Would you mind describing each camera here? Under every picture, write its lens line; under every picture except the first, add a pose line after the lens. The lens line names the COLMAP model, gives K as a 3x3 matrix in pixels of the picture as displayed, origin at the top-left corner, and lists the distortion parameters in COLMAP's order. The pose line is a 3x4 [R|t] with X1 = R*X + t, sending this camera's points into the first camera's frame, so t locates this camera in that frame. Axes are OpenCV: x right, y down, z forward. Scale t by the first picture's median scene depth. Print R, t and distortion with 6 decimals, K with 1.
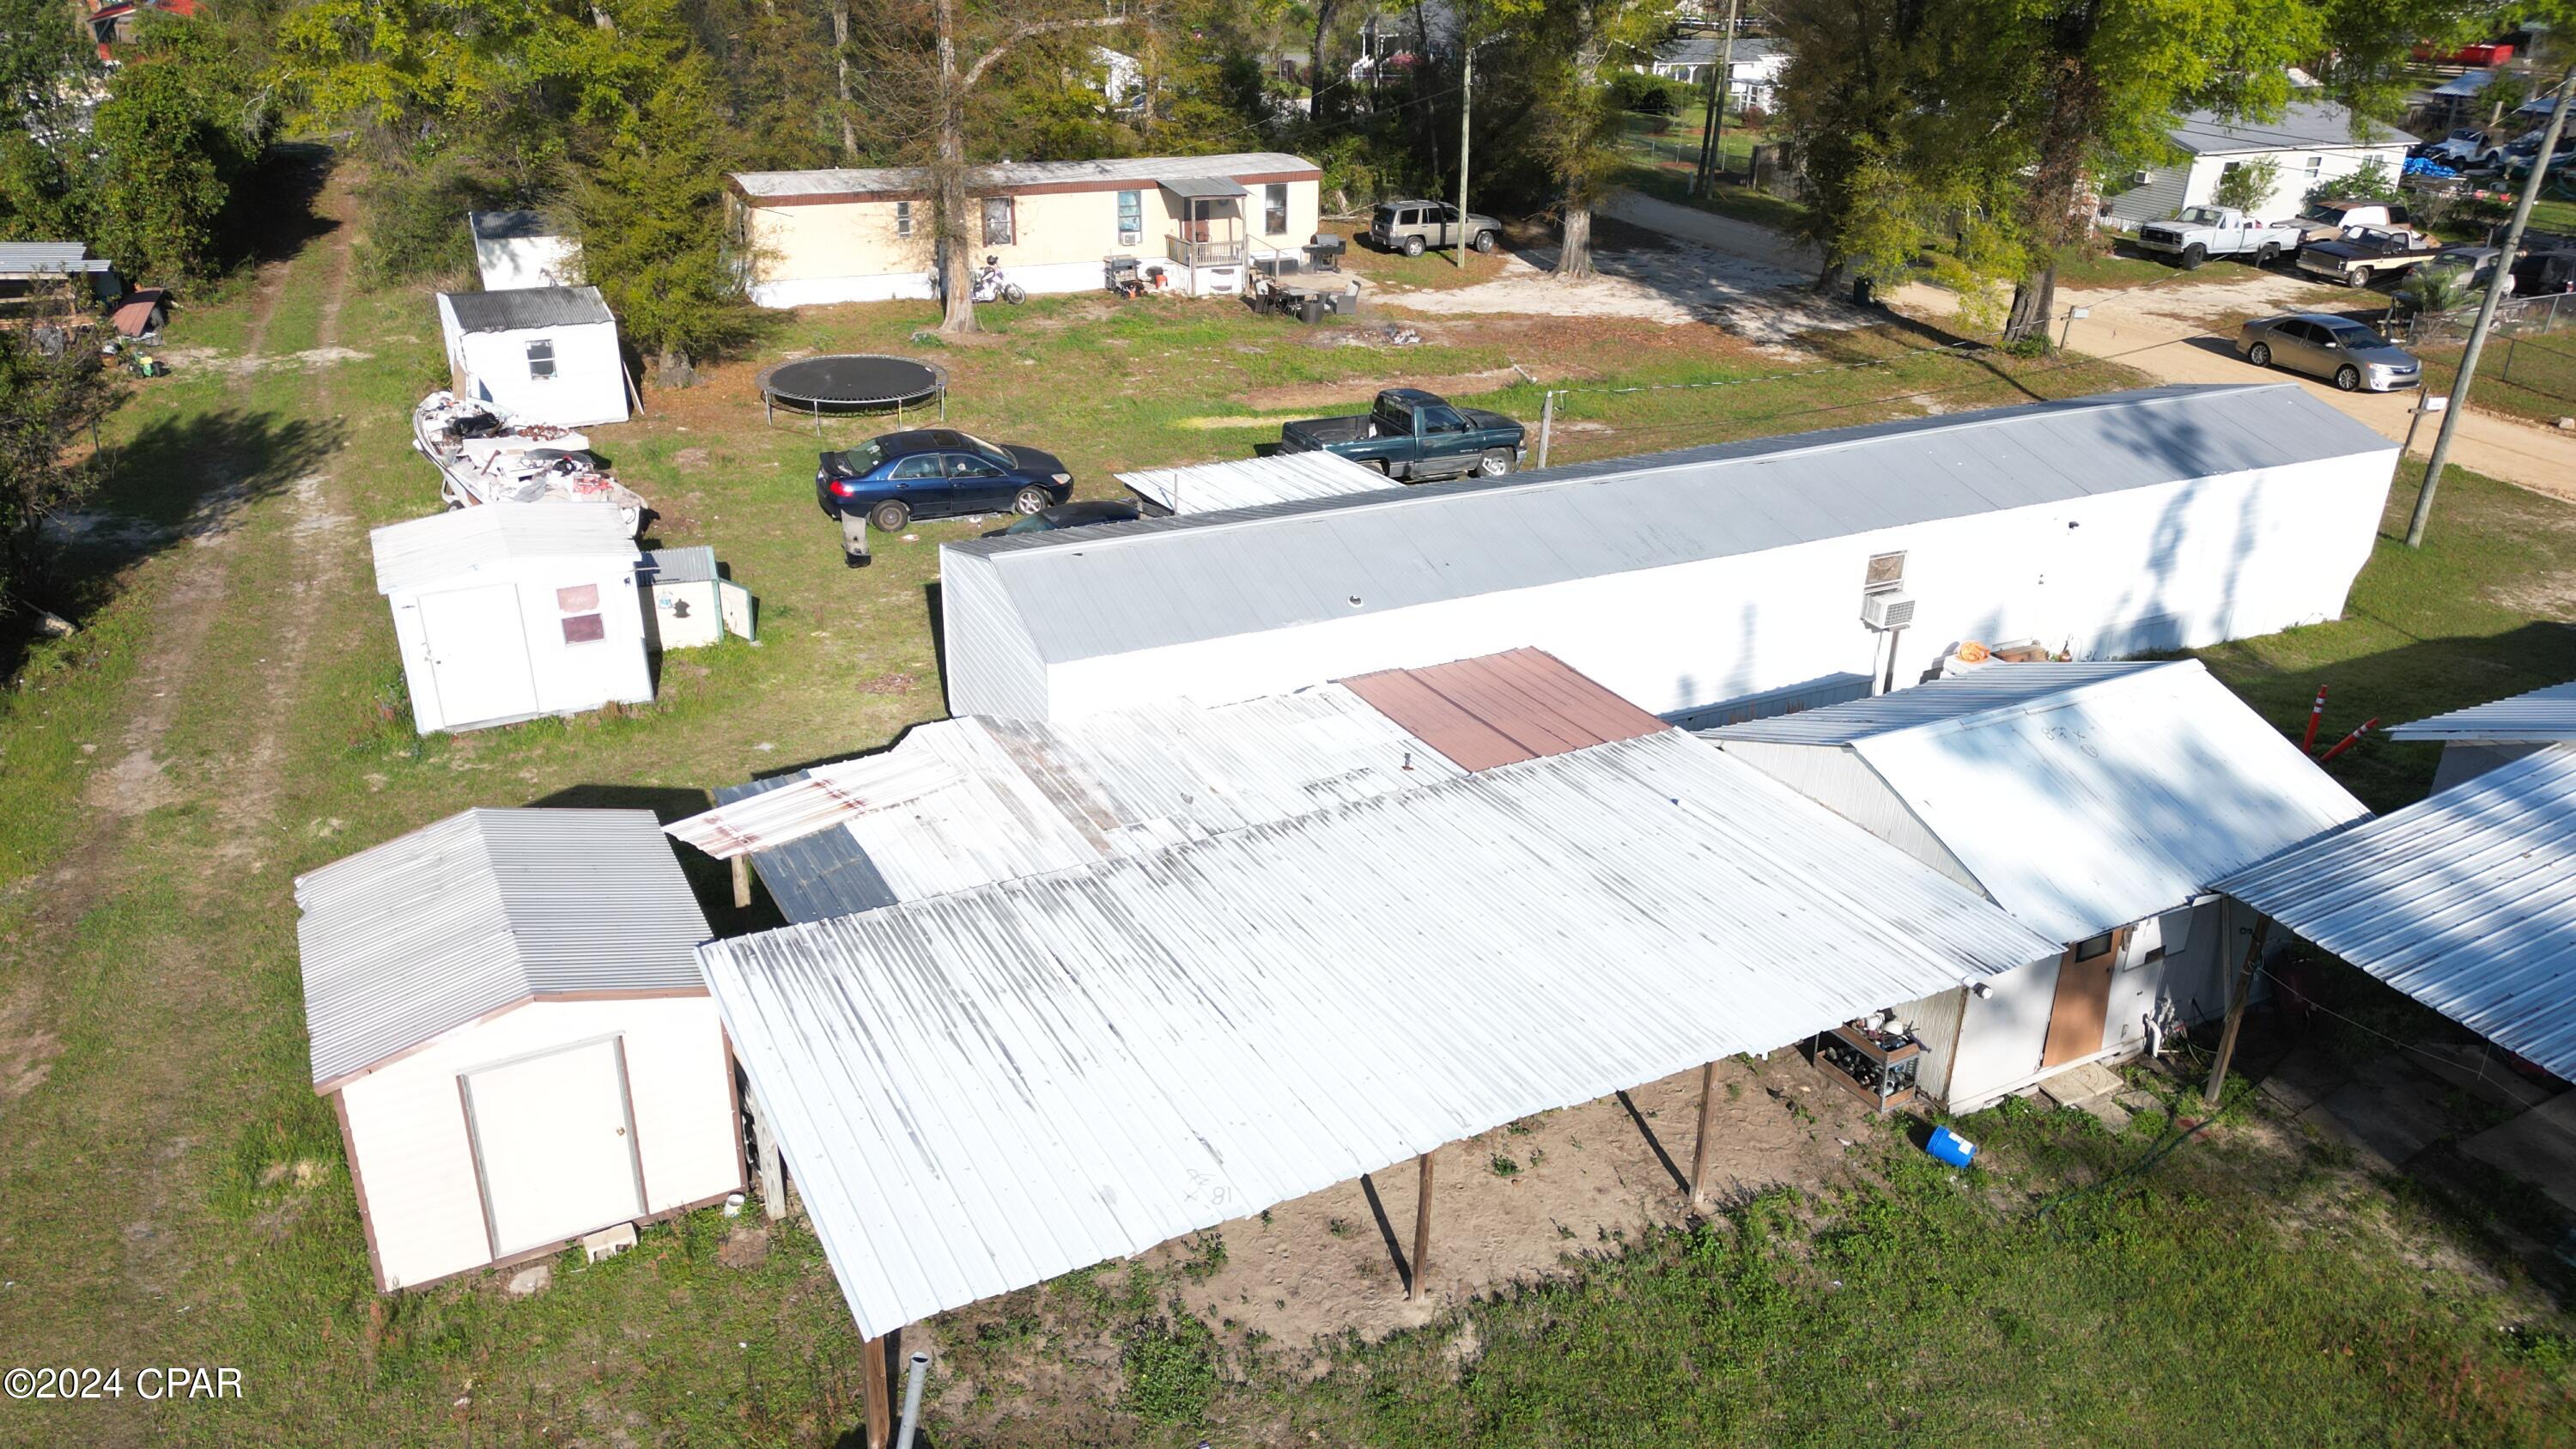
lens RADIAL K [[1800.9, 0, 1295.5], [0, 1800.9, 718.8], [0, 0, 1]] dist [0.051717, -0.011681]
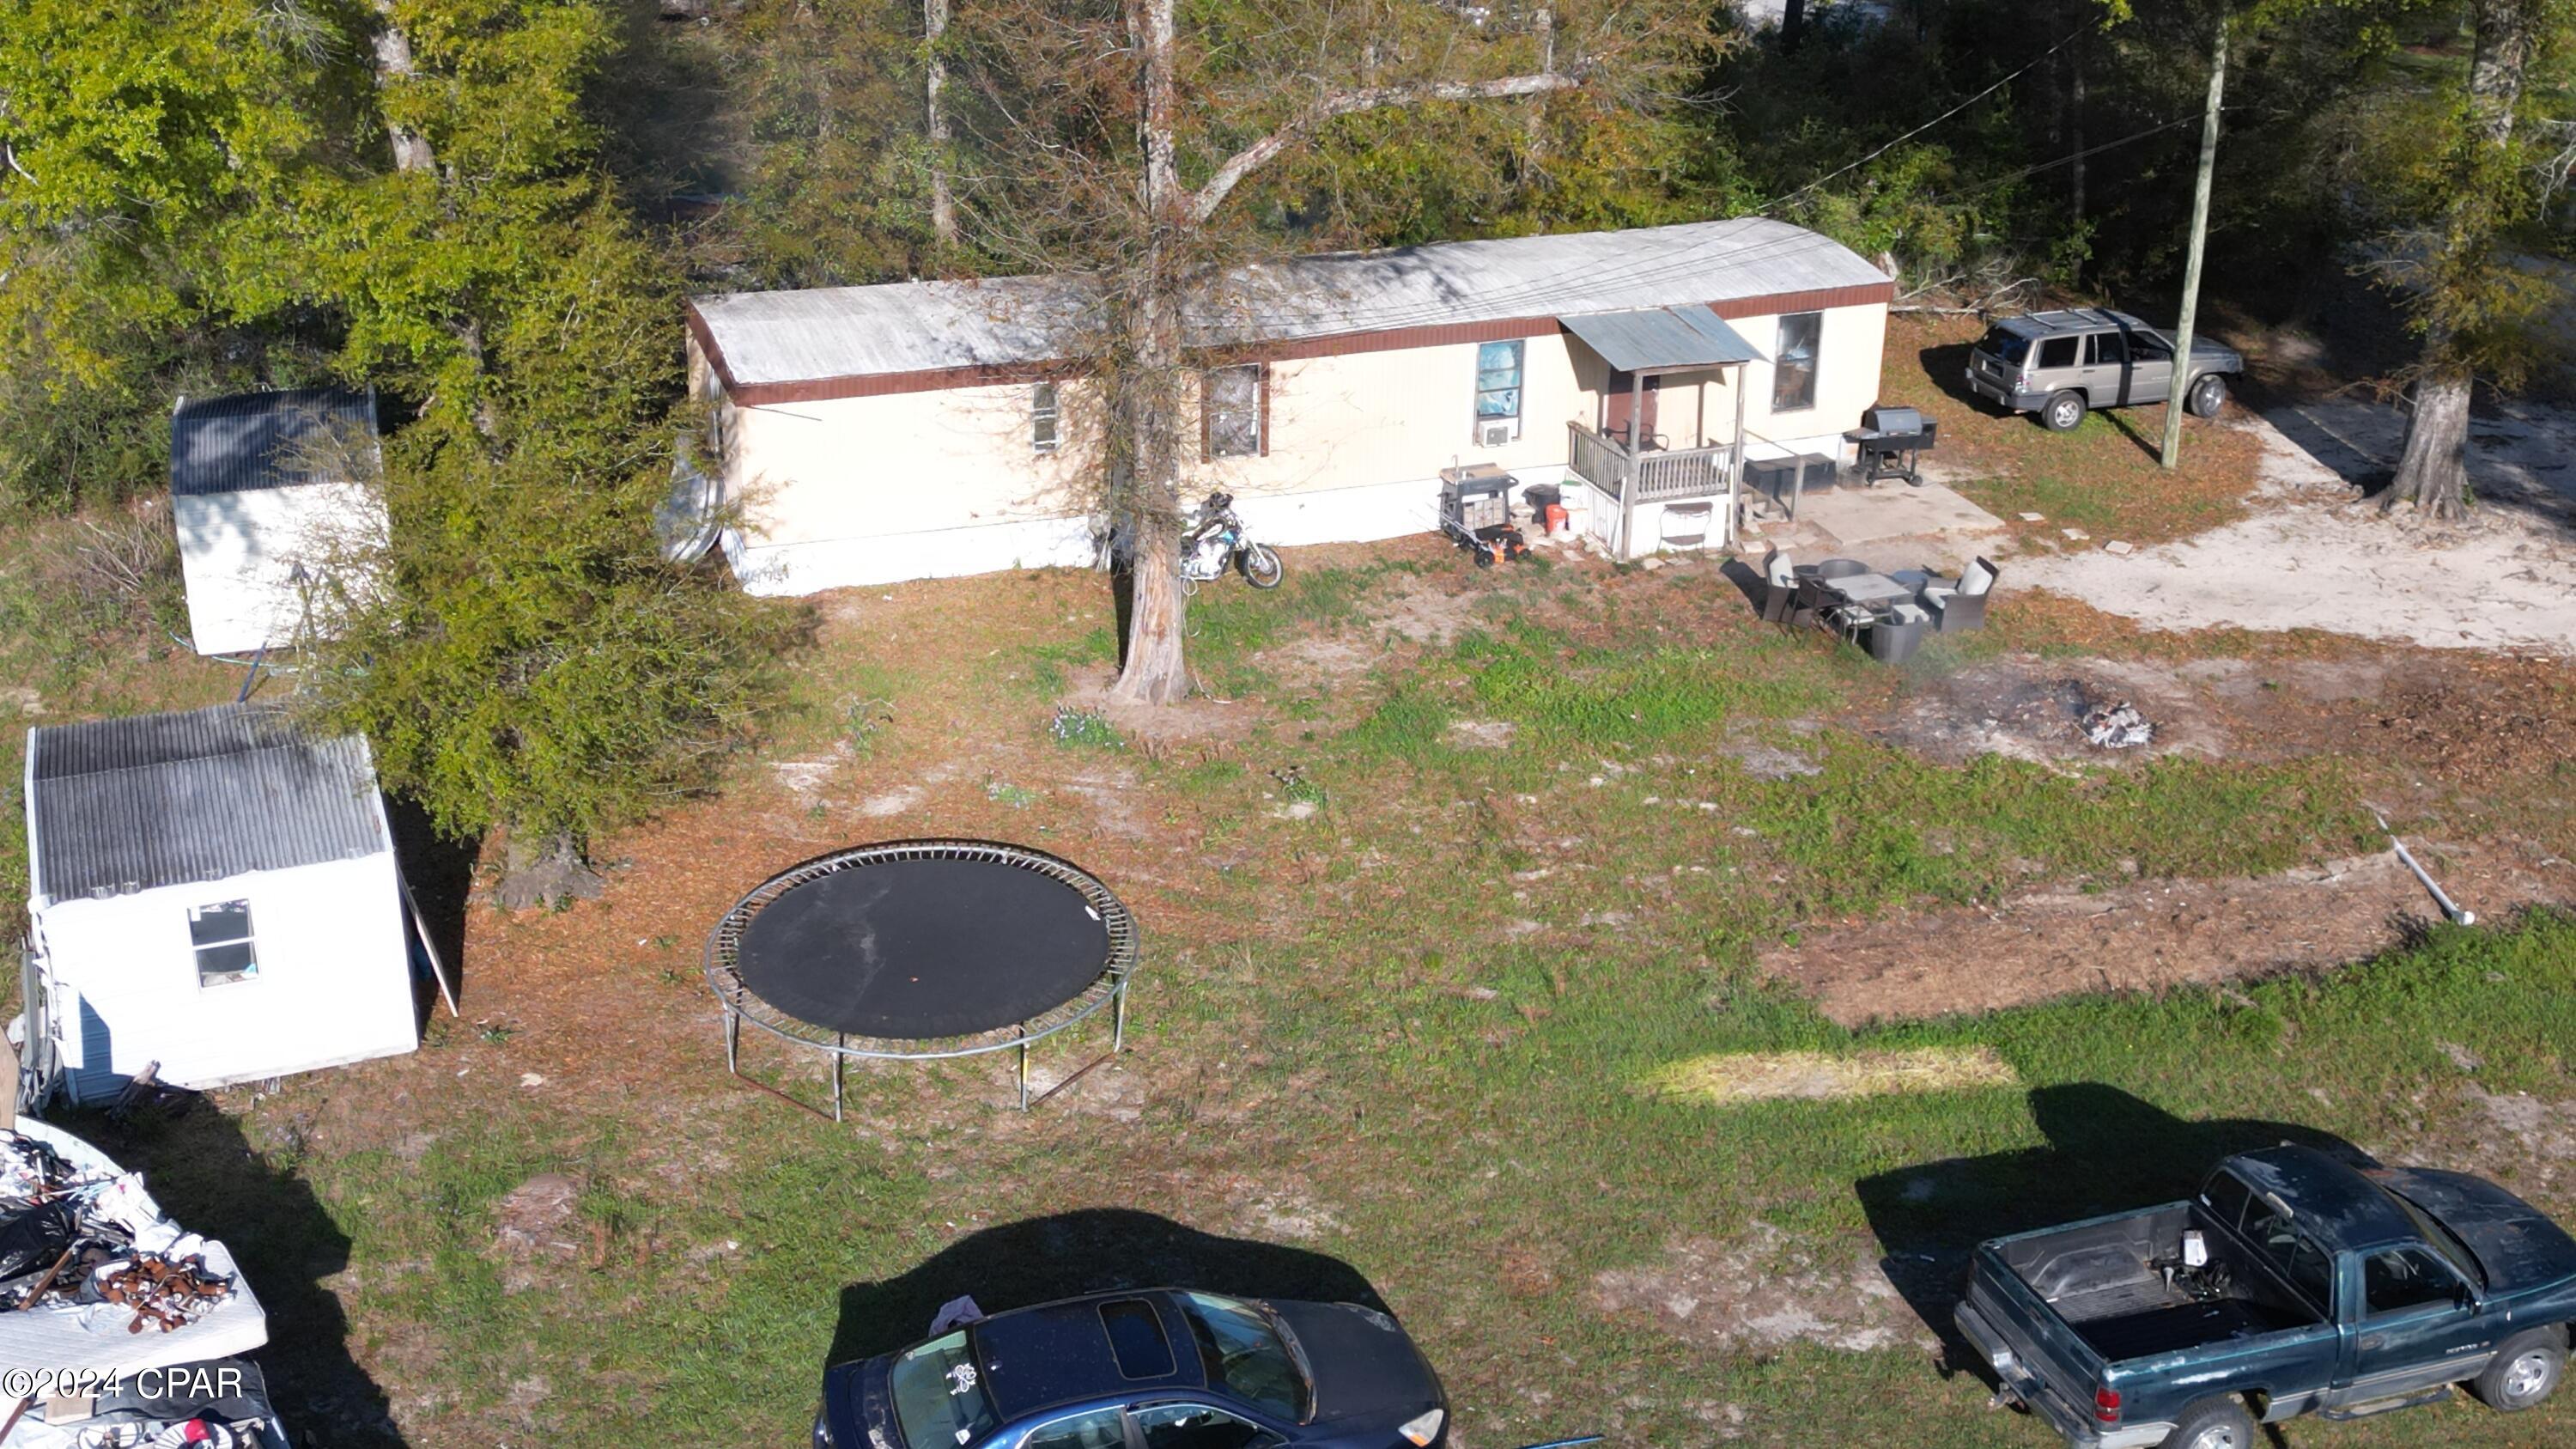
lens RADIAL K [[2803.7, 0, 1298.3], [0, 2803.7, 718.9], [0, 0, 1]] dist [0.083684, 0.000000]
pose [[0.993800, 0.040500, -0.103542, -0.064376], [-0.041838, 0.999066, -0.010778, -0.180714], [0.103009, 0.015043, 0.994567, 0.248781]]
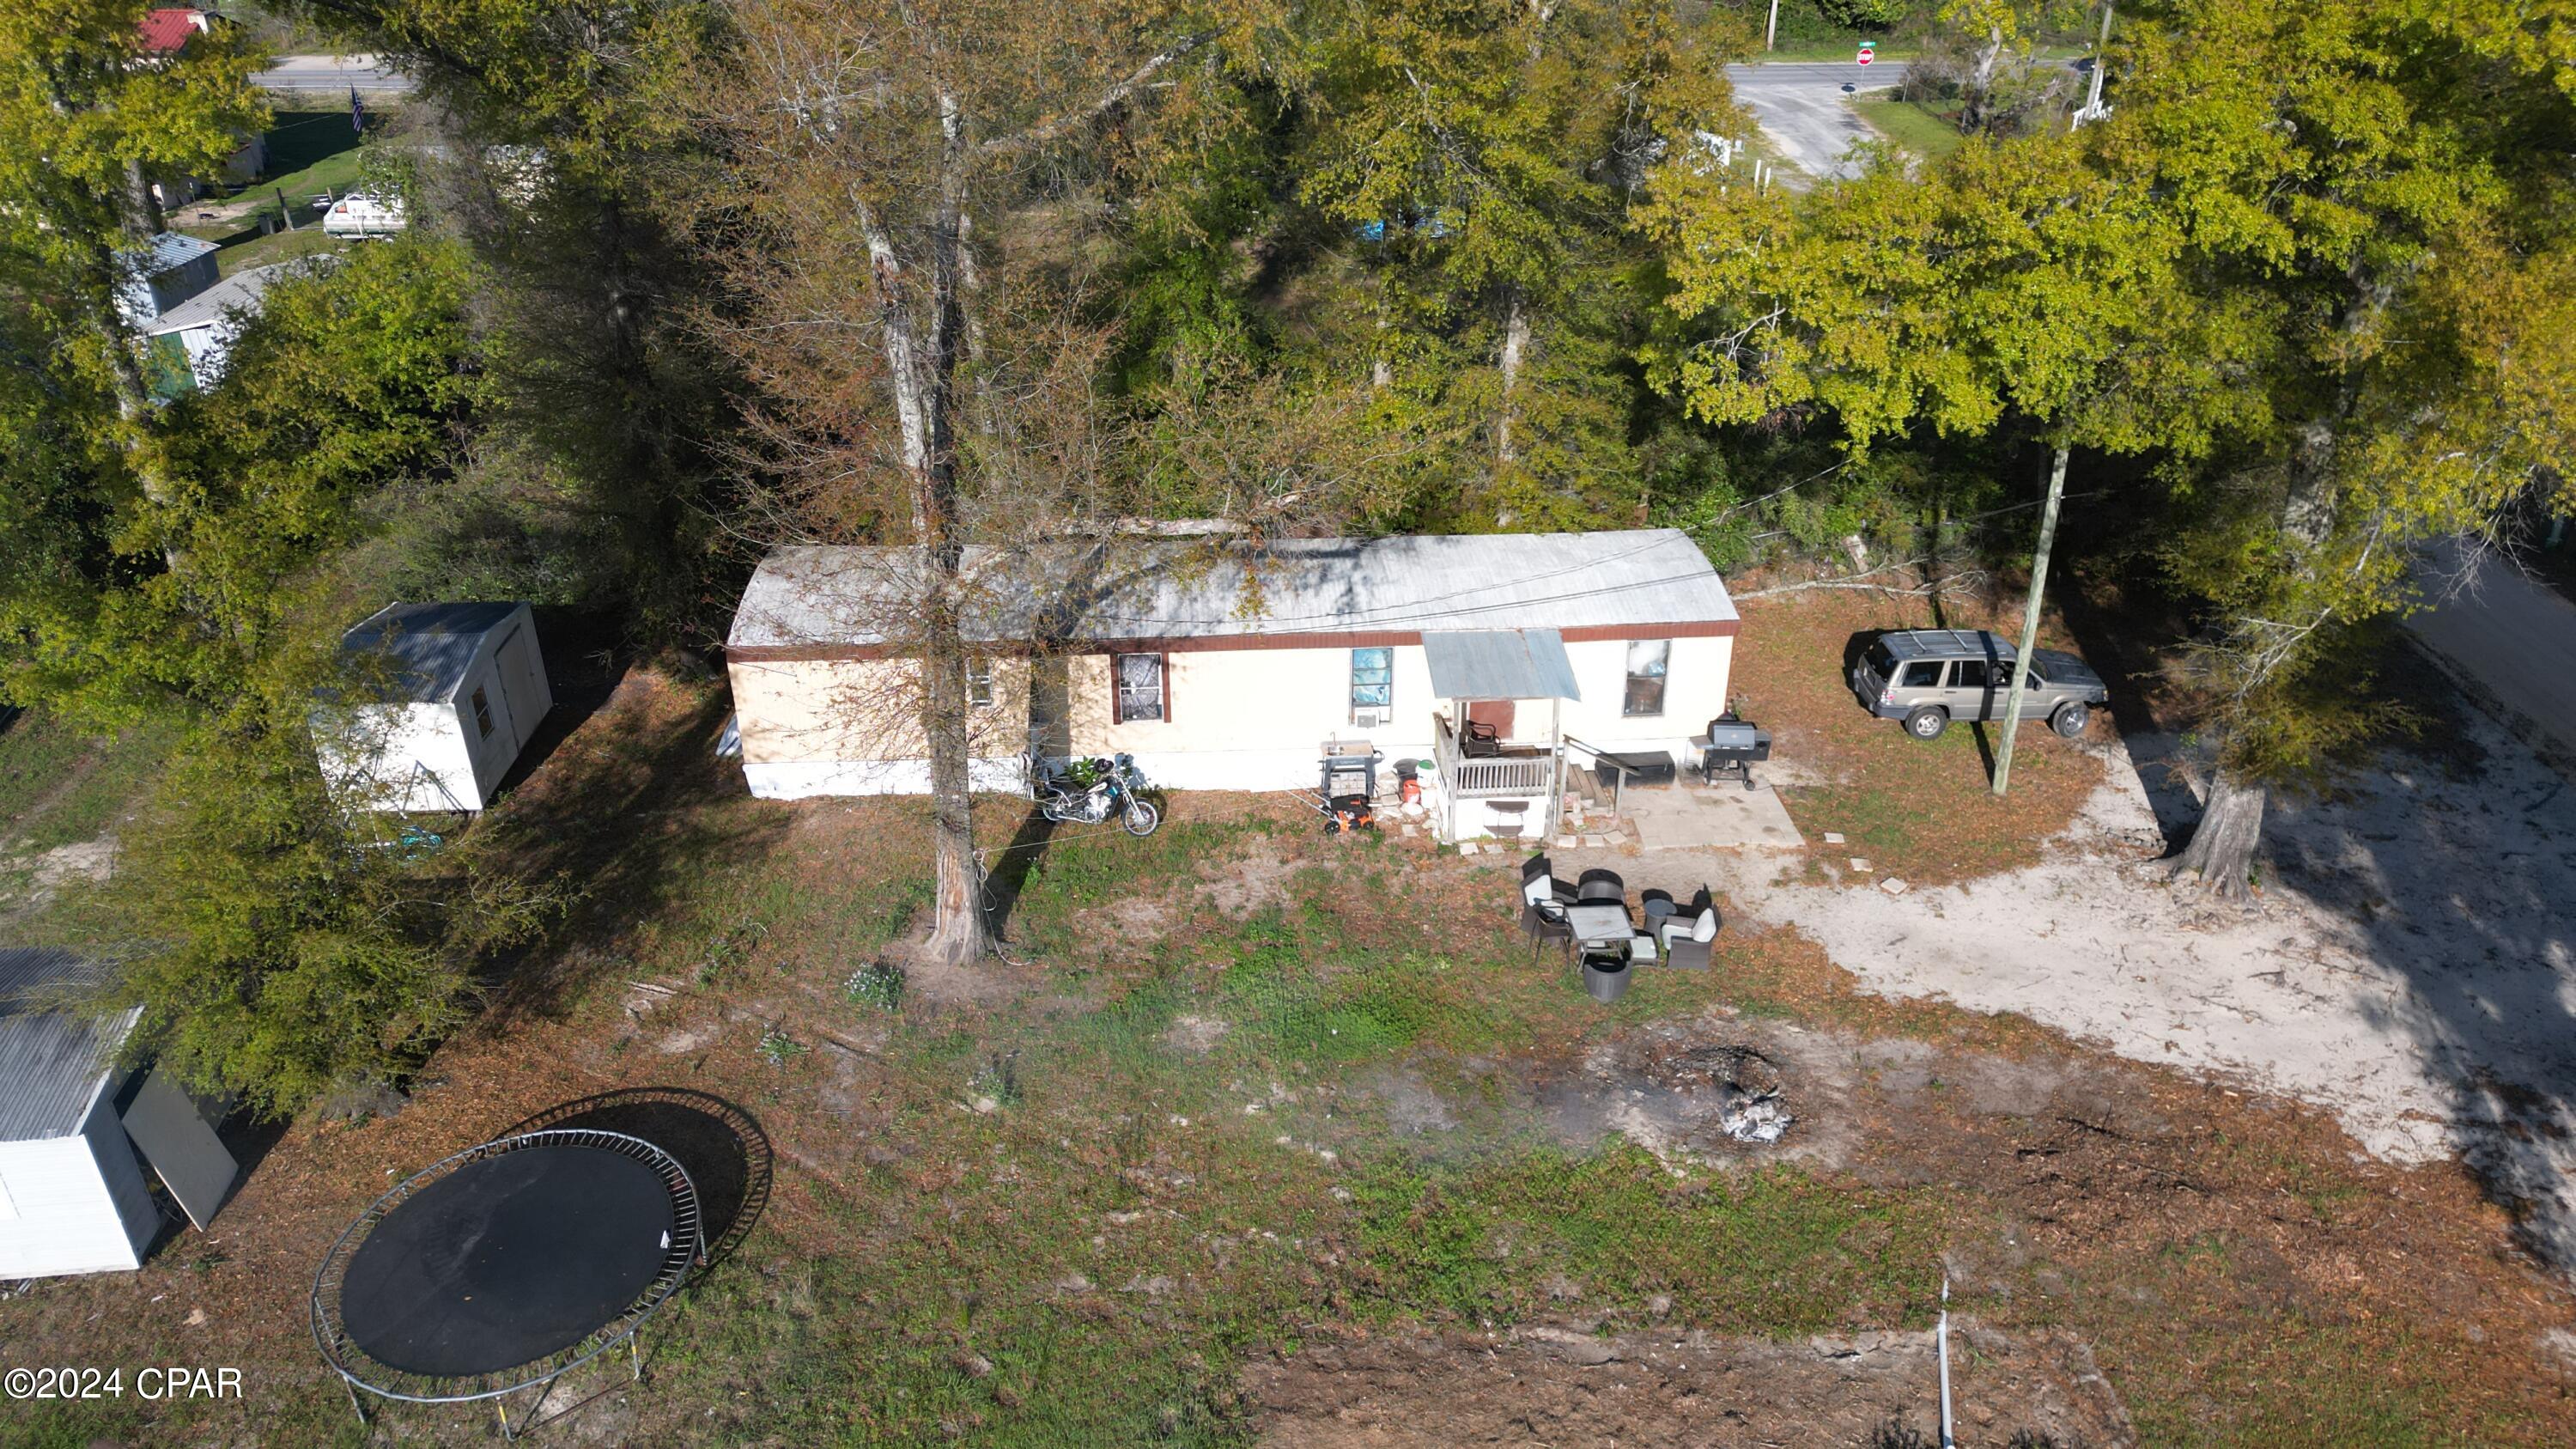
lens RADIAL K [[1800.9, 0, 1269.4], [0, 1800.9, 724.7], [0, 0, 1]] dist [0.051717, -0.011681]
pose [[0.916359, 0.170264, -0.362347, 0.093499], [-0.146069, 0.984858, 0.093376, -0.317655], [0.372759, -0.032638, 0.927354, 0.446476]]
